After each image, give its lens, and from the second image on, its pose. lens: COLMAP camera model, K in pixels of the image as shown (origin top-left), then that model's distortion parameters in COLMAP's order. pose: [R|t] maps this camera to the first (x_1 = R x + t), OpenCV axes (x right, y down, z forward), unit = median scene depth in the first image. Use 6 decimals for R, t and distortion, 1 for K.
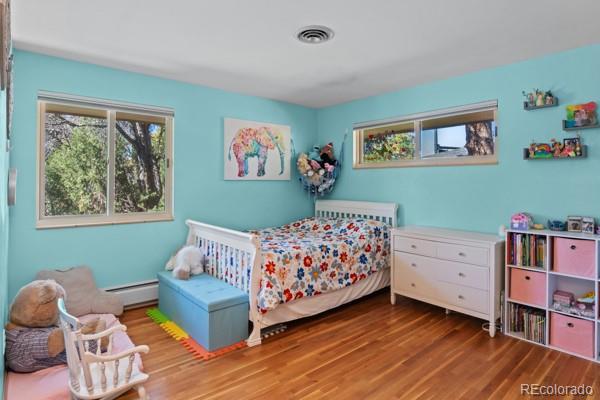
lens RADIAL K [[326.8, 0, 303.7], [0, 326.8, 181.6], [0, 0, 1]] dist [-0.028635, 0.007224]
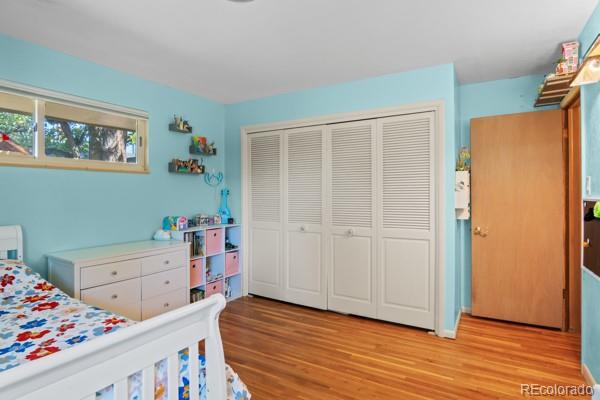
lens RADIAL K [[326.8, 0, 299.8], [0, 326.8, 196.5], [0, 0, 1]] dist [-0.028635, 0.007224]
pose [[-0.322307, -0.009622, 0.946586, -0.595390], [-0.002026, 0.999953, 0.009475, 0.010932], [-0.946633, 0.001136, -0.322311, 0.937447]]
